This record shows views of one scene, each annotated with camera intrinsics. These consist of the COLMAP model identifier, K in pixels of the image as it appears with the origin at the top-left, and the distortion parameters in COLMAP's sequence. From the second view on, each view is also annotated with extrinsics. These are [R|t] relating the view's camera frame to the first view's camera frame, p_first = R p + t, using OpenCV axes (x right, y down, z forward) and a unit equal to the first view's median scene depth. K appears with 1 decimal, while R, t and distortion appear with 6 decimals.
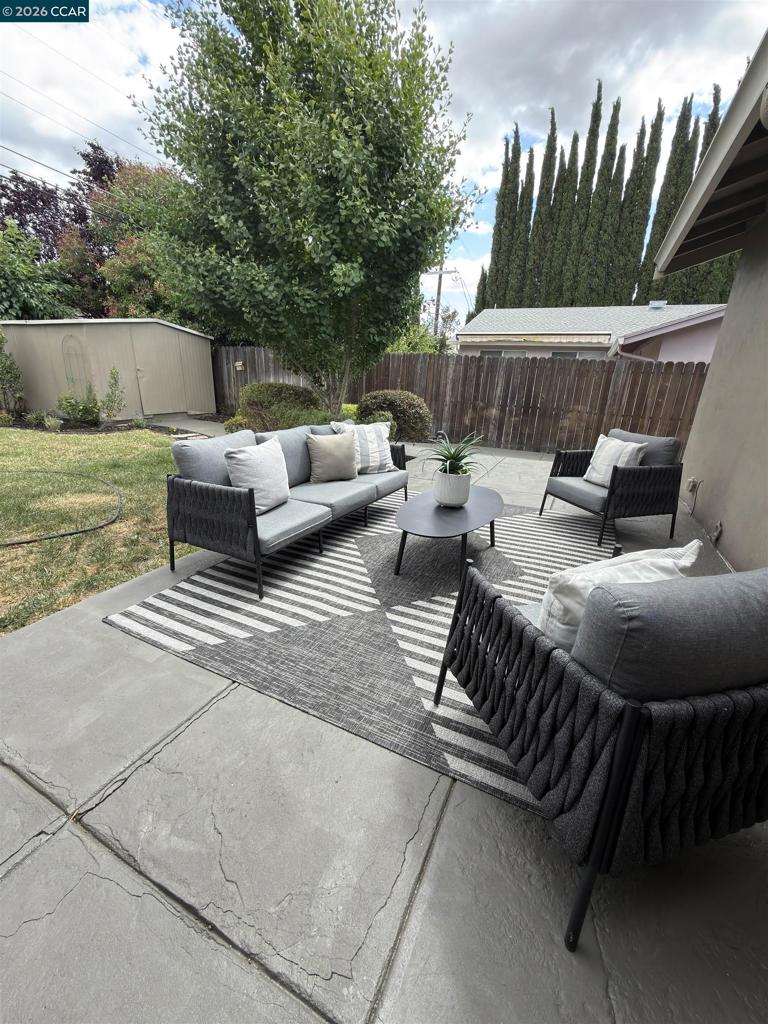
lens RADIAL K [[410.0, 0, 383.7], [0, 410.0, 511.8], [0, 0, 1]] dist [0.000110, 0.000061]
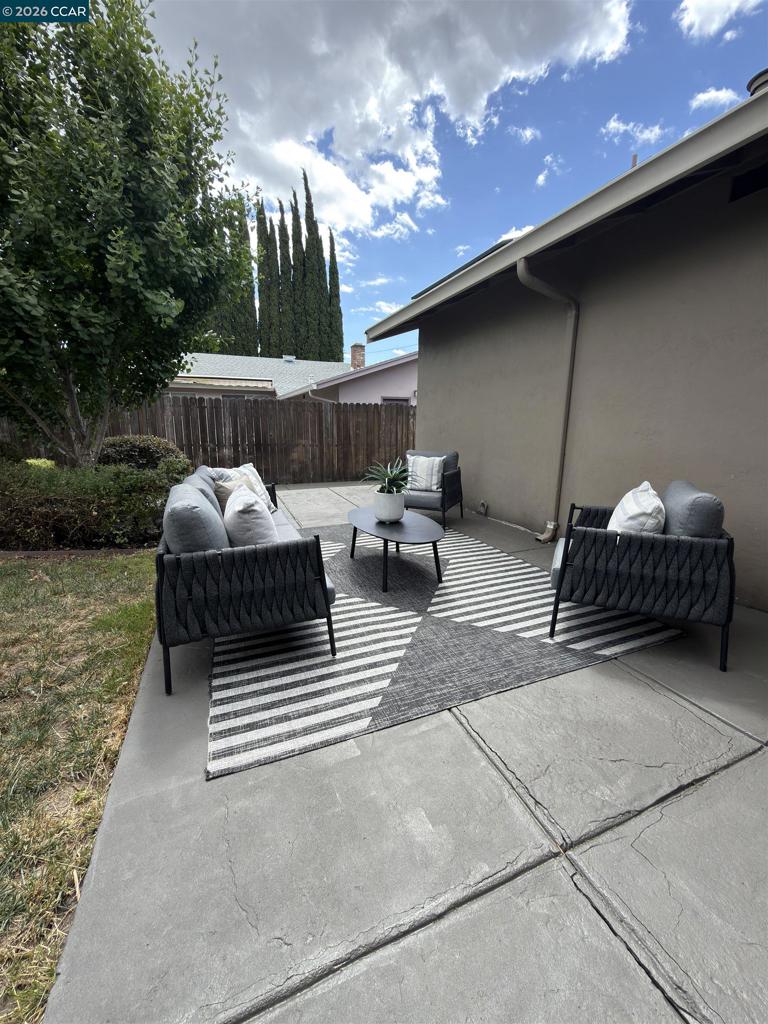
lens RADIAL K [[410.0, 0, 385.7], [0, 410.0, 510.6], [0, 0, 1]] dist [0.000110, 0.000061]
pose [[0.665374, -0.188067, 0.722432, -0.831046], [0.257375, 0.966203, 0.014480, -0.080692], [-0.700740, 0.176301, 0.691290, 0.252507]]
